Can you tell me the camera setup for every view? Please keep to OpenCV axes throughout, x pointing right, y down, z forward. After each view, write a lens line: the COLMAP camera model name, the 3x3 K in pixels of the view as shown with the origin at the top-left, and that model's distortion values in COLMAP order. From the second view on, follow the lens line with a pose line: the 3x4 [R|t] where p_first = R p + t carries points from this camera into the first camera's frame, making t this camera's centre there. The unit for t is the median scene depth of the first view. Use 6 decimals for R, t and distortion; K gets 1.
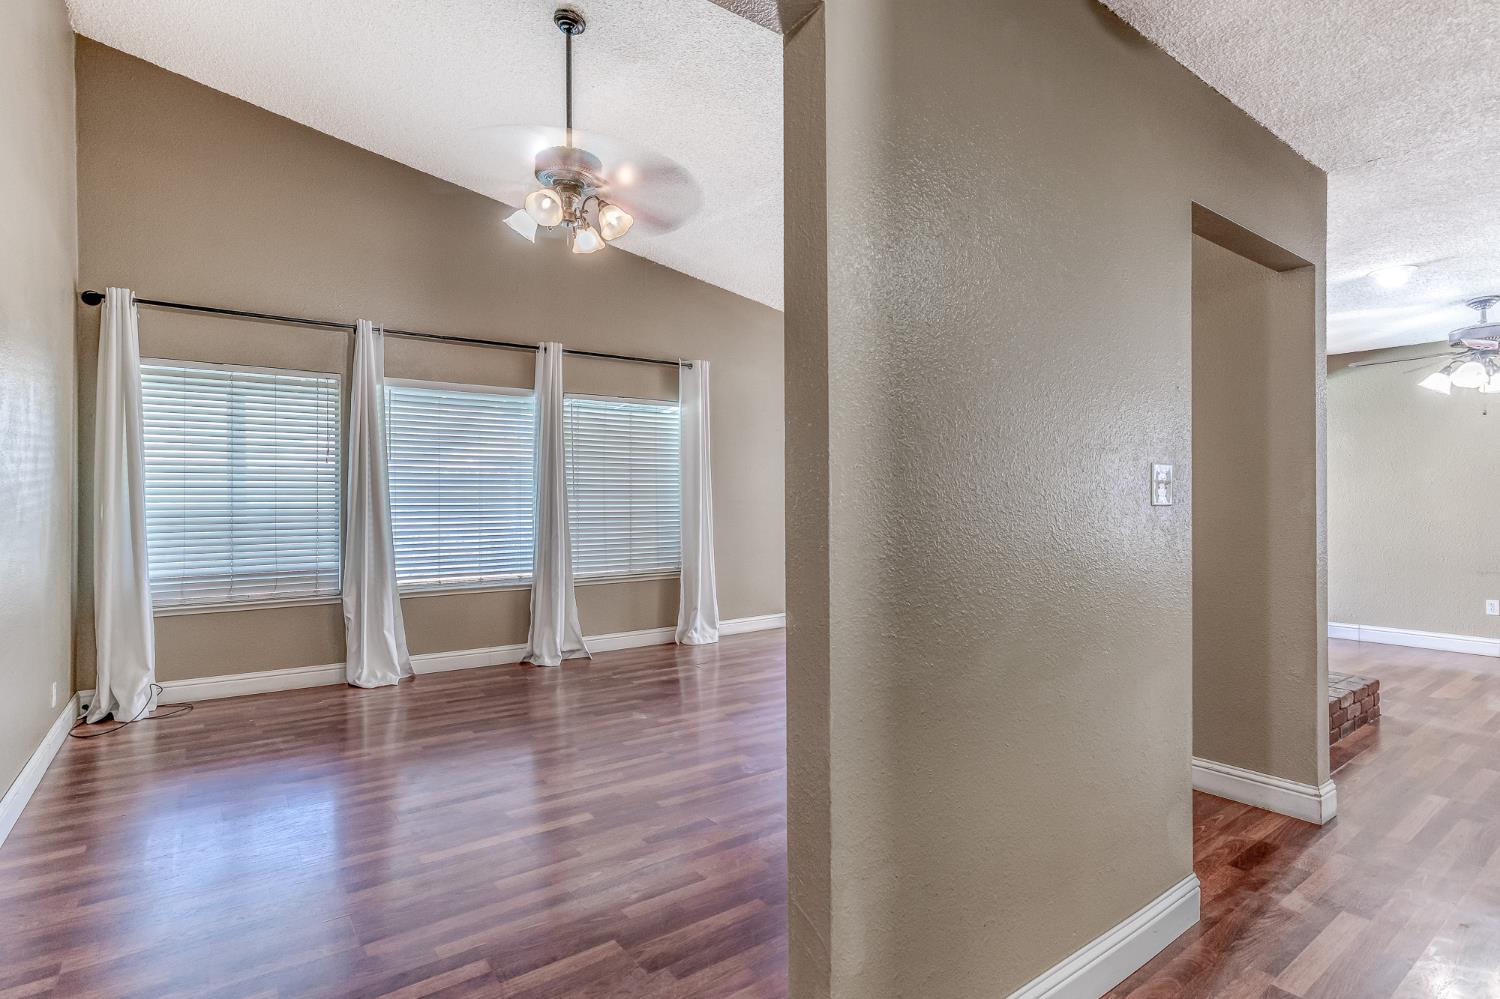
lens RADIAL K [[753.3, 0, 805.4], [0, 753.3, 501.1], [0, 0, 1]] dist [-0.018617, 0.000702]
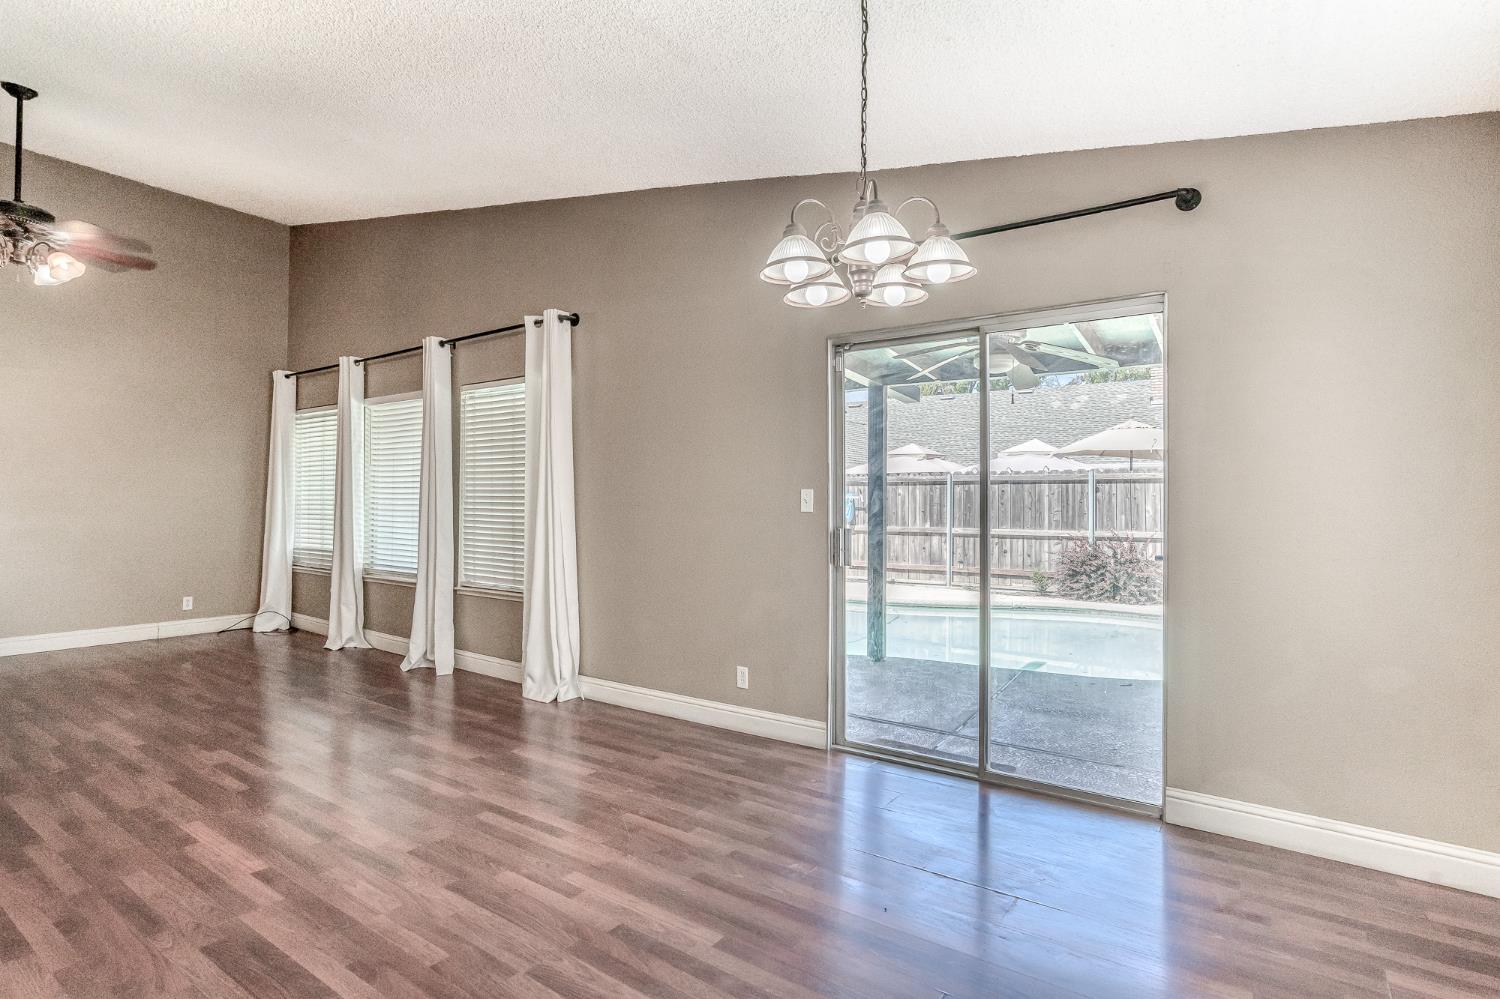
lens RADIAL K [[751.8, 0, 750.0], [0, 751.8, 499.5], [0, 0, 1]] dist [-0.000207, 0.000005]
pose [[0.252183, -0.003511, -0.967673, 1.094140], [-0.013770, 0.999879, -0.007217, -0.000536], [0.967581, 0.015145, 0.252105, 1.779600]]
